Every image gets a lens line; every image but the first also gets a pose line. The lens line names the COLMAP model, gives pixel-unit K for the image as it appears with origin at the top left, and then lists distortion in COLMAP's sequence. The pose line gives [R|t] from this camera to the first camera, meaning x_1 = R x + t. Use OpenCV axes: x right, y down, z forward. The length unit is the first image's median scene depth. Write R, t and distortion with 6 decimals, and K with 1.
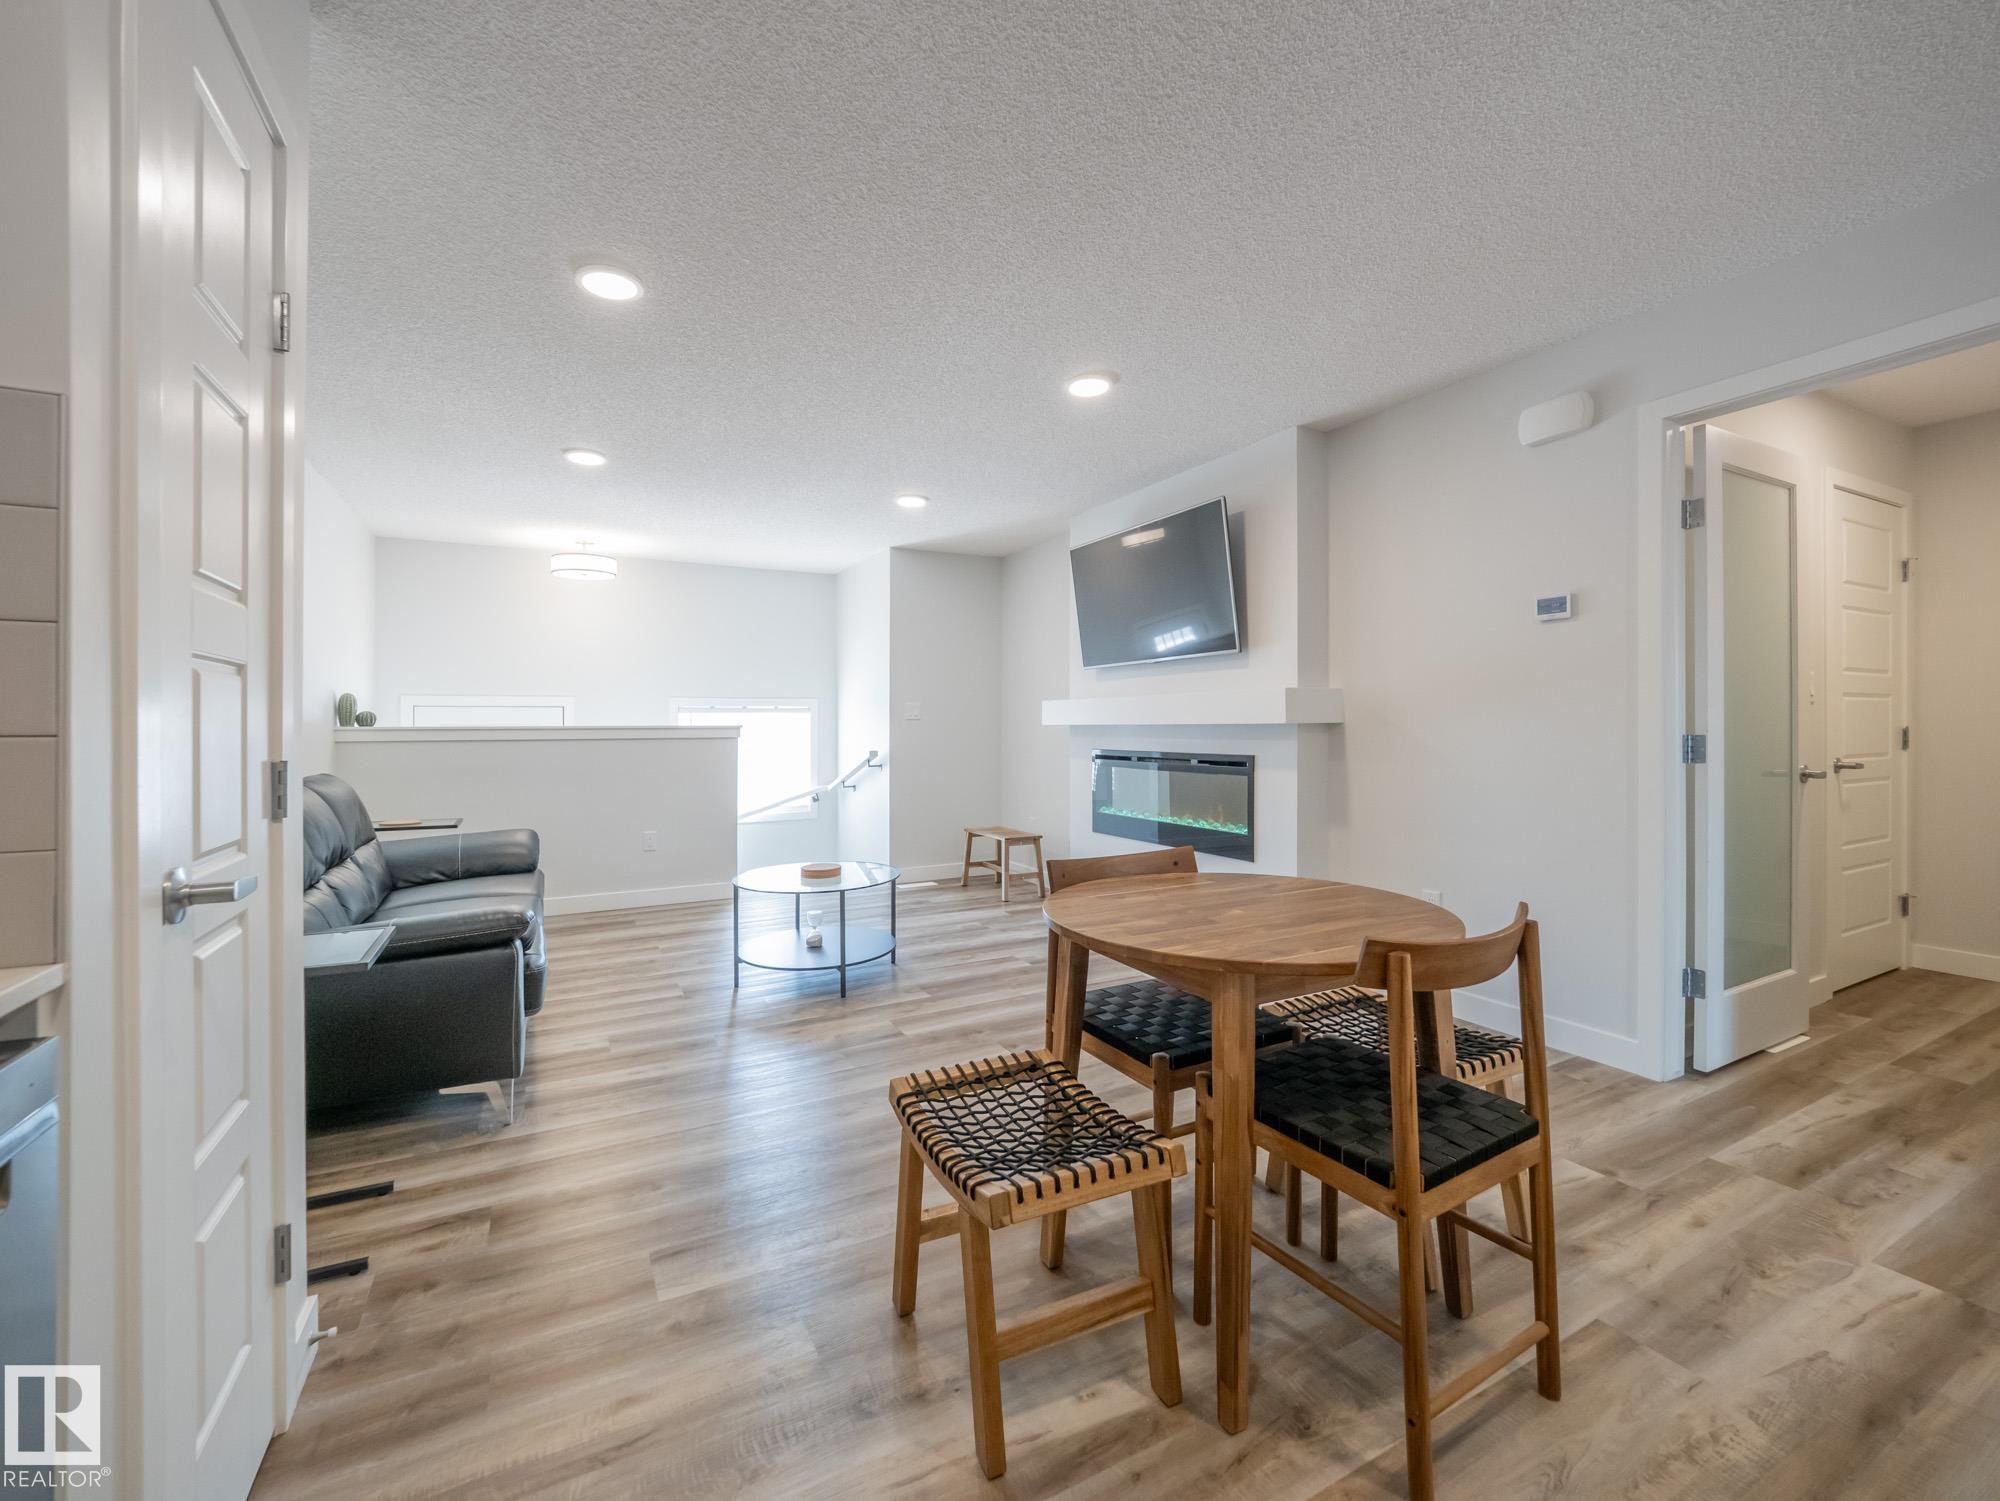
lens RADIAL K [[837.0, 0, 995.6], [0, 837.0, 737.2], [0, 0, 1]] dist [0.000949, -0.003860]
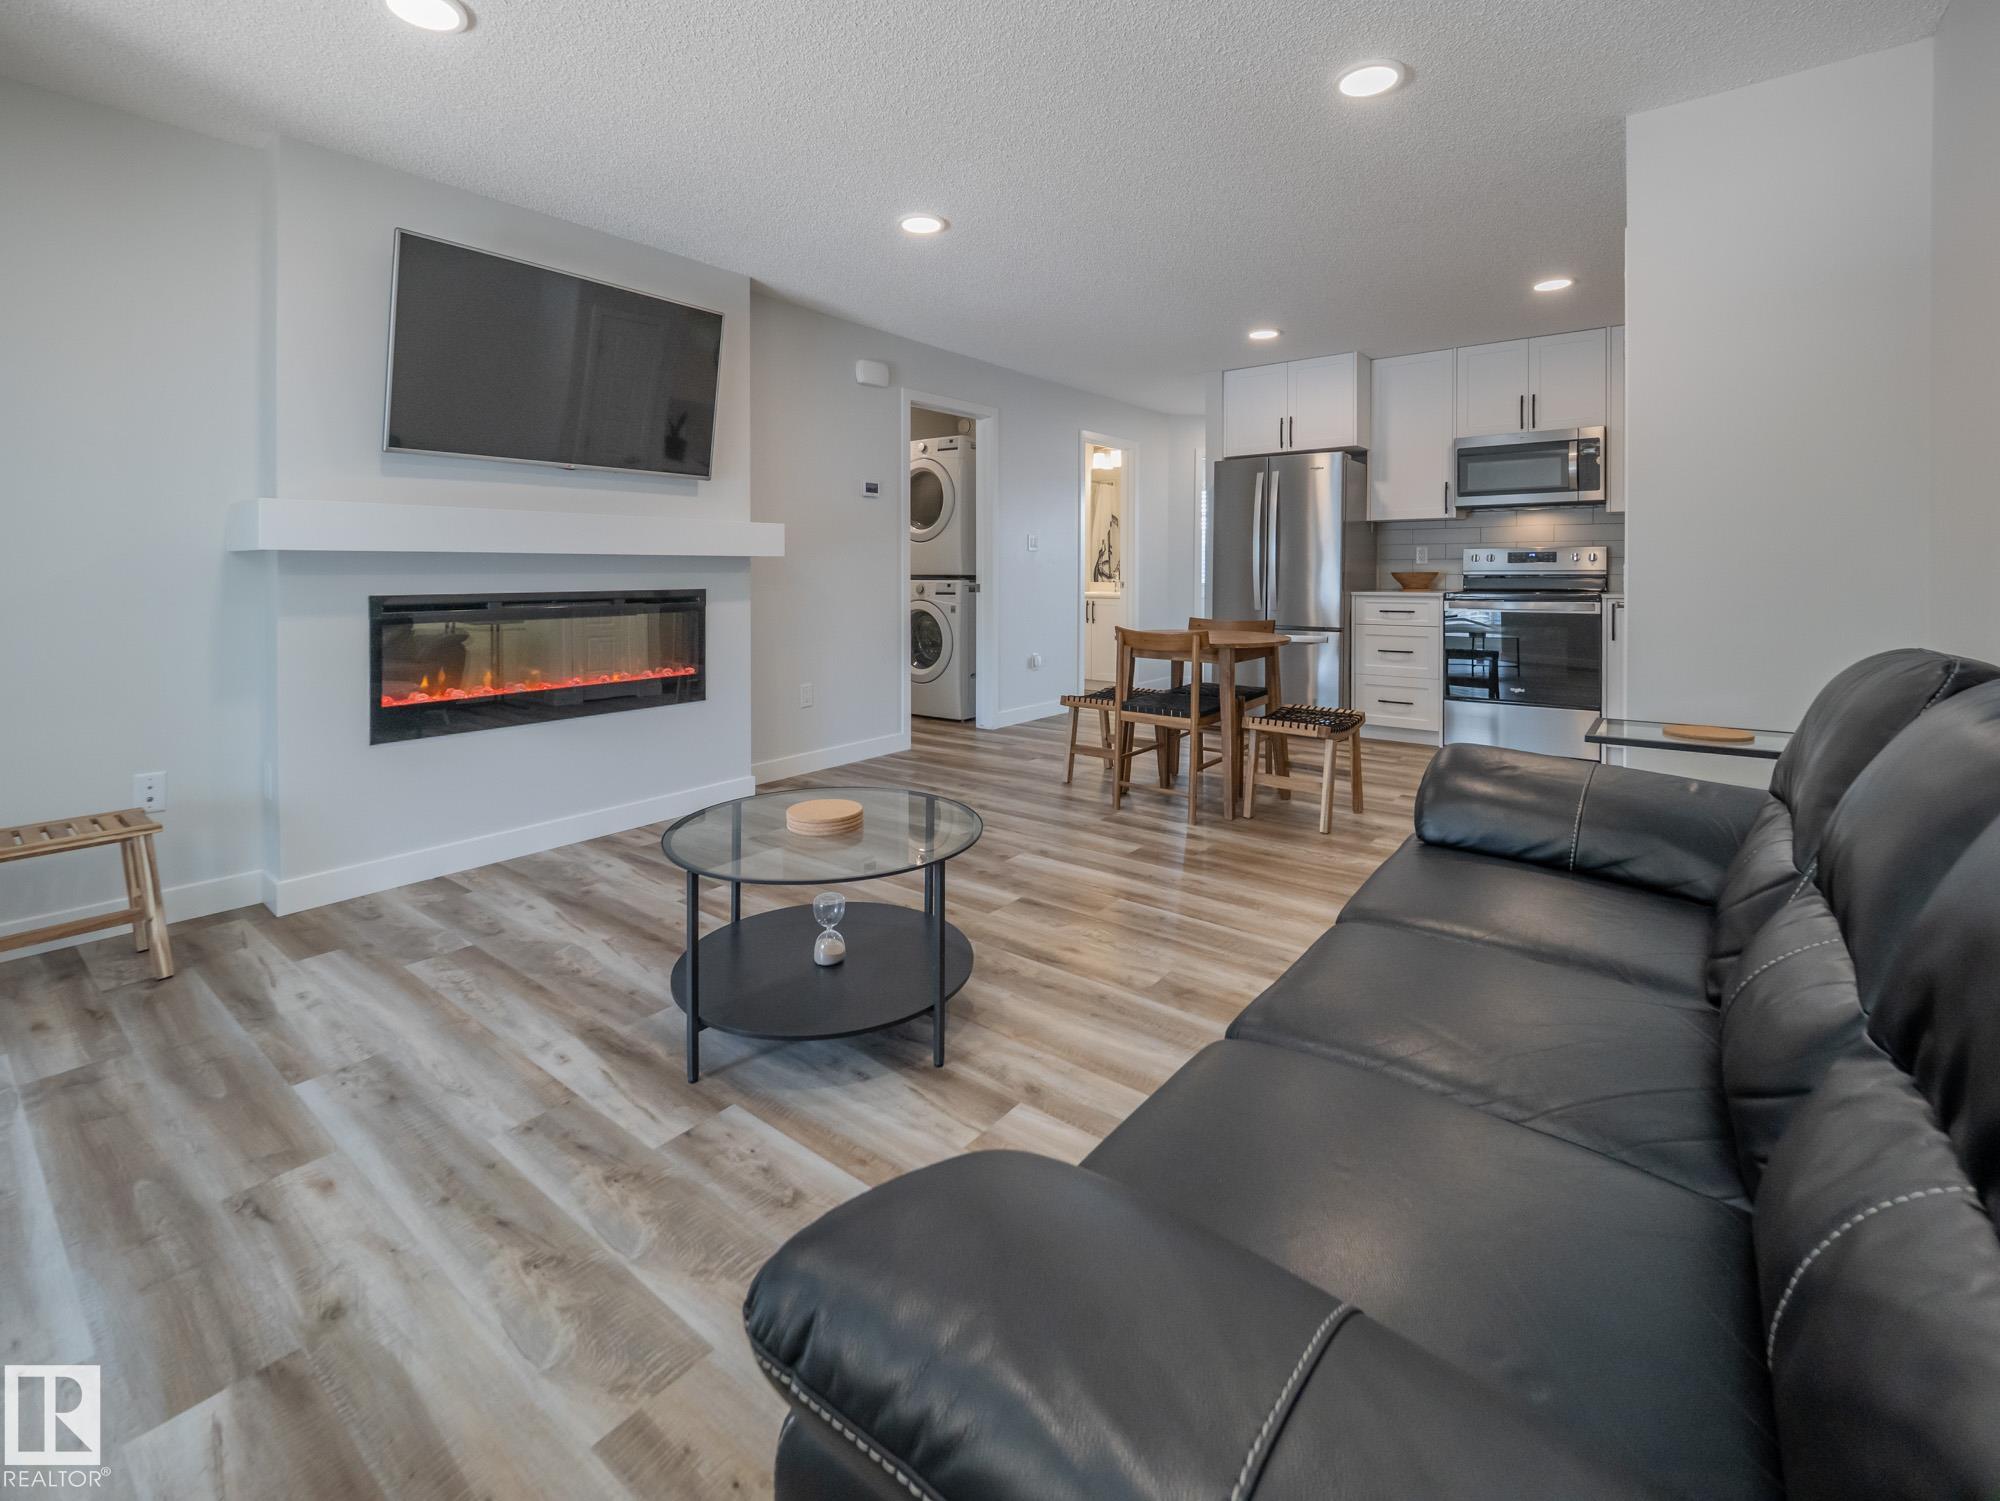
lens RADIAL K [[890.3, 0, 985.4], [0, 890.3, 594.3], [0, 0, 1]] dist [0.011222, -0.005073]
pose [[-0.394366, -0.017967, 0.918778, -0.714163], [0.018146, 0.999462, 0.027333, 0.005877], [-0.918774, 0.027452, -0.393828, 1.048089]]
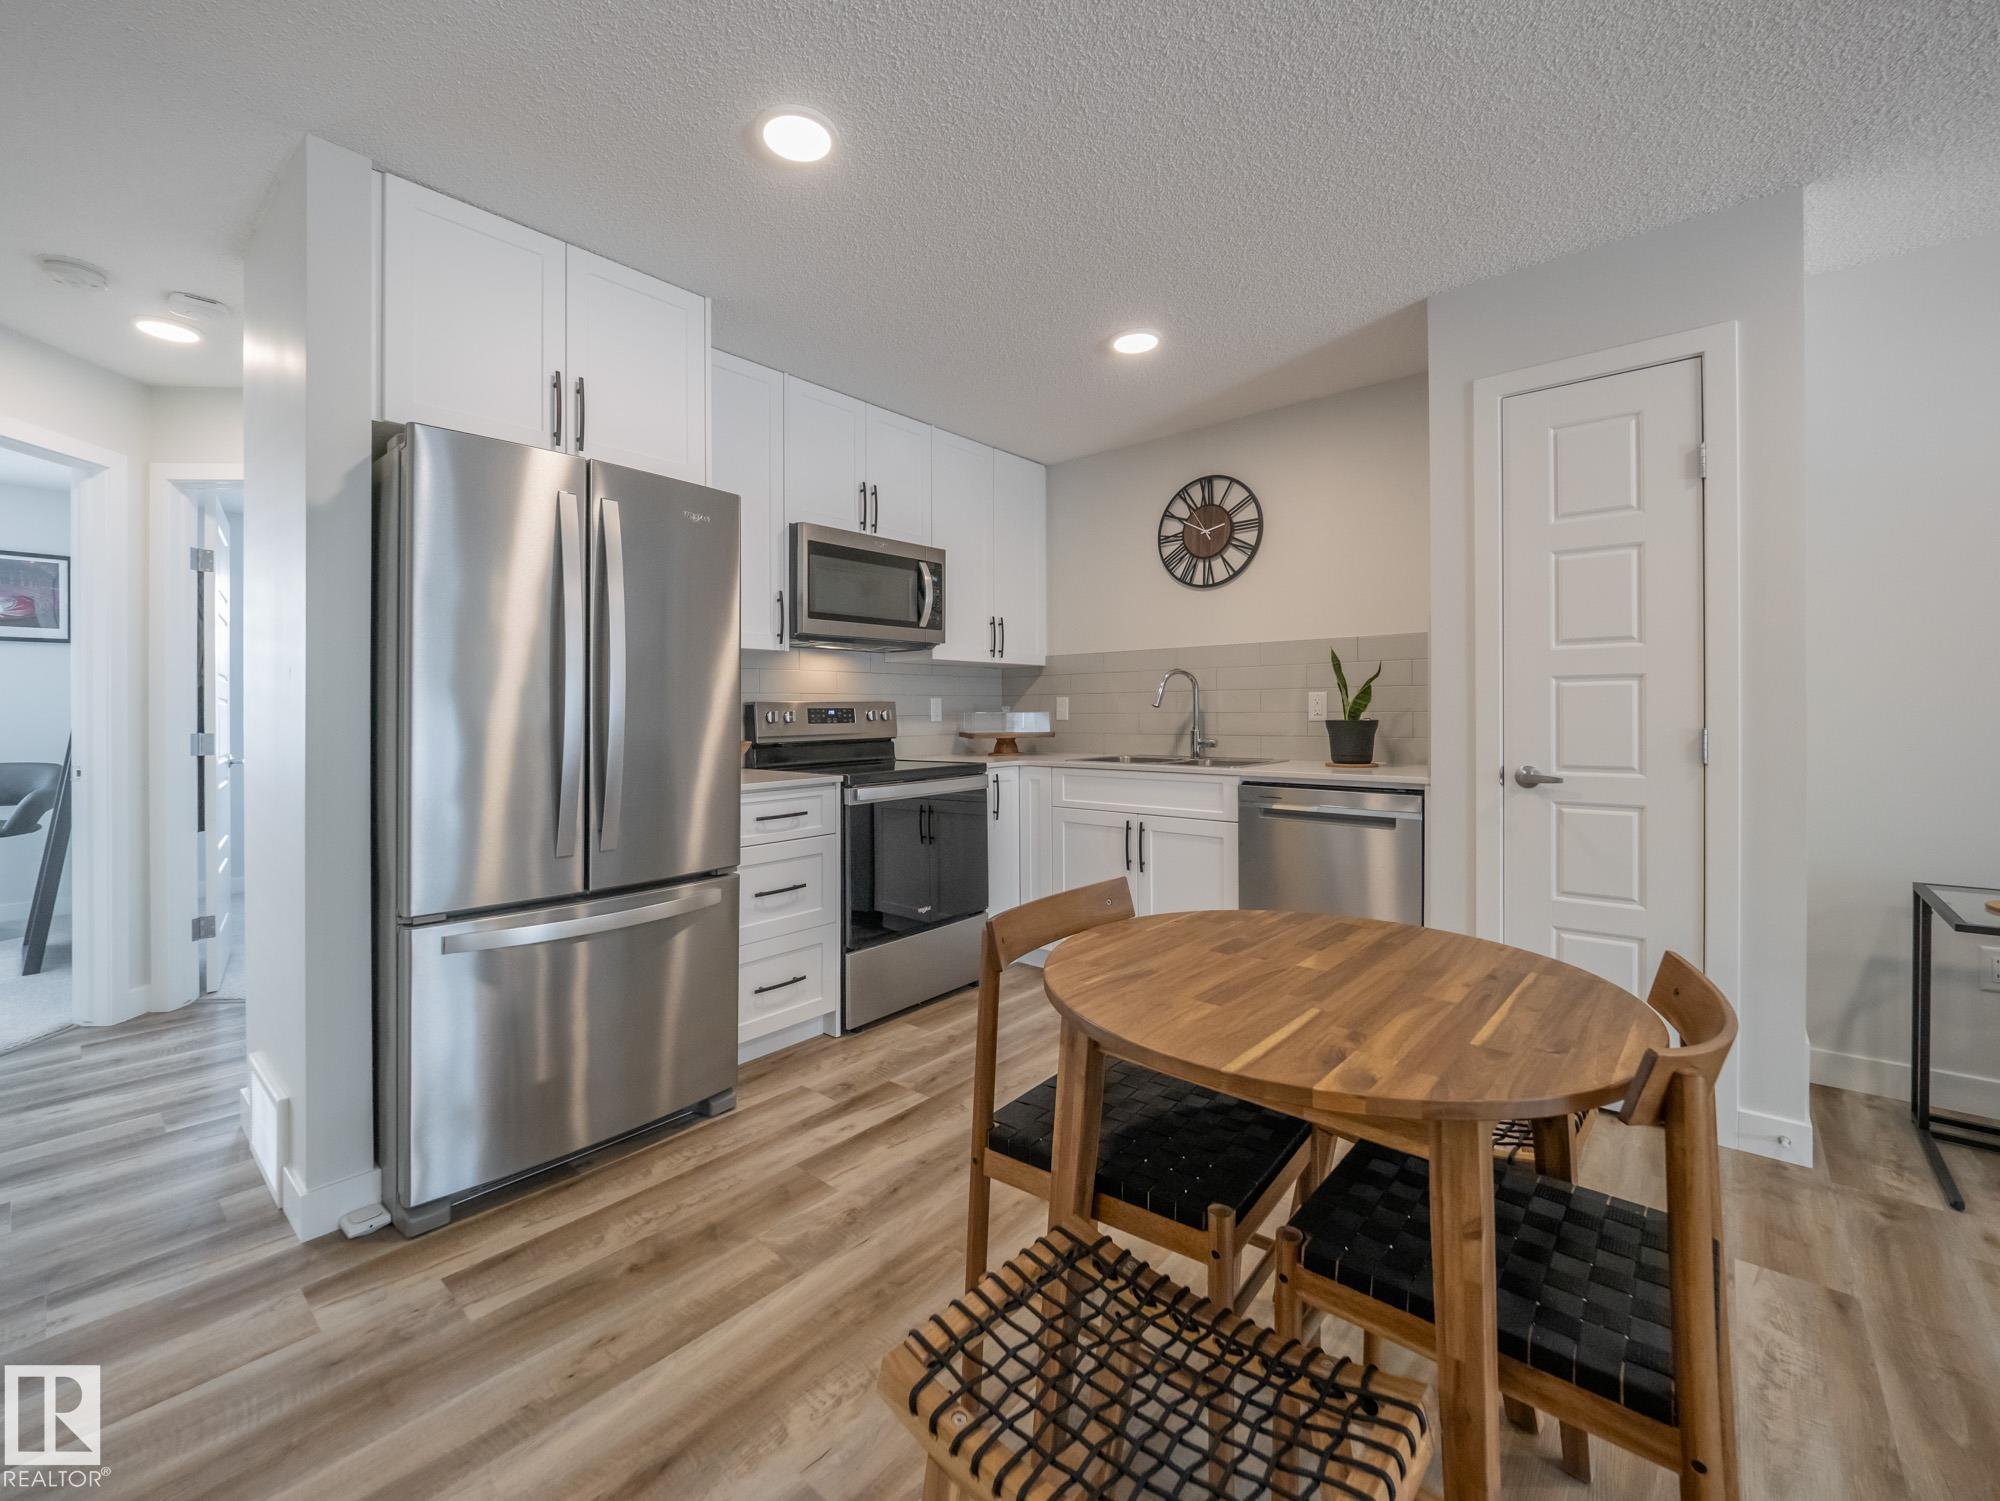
lens RADIAL K [[832.7, 0, 960.6], [0, 832.7, 712.8], [0, 0, 1]] dist [0.000439, -0.000167]
pose [[-0.943248, 0.016020, -0.331703, 0.334782], [0.011633, 0.999817, 0.015209, -0.012708], [0.331886, 0.010488, -0.943261, 0.649215]]
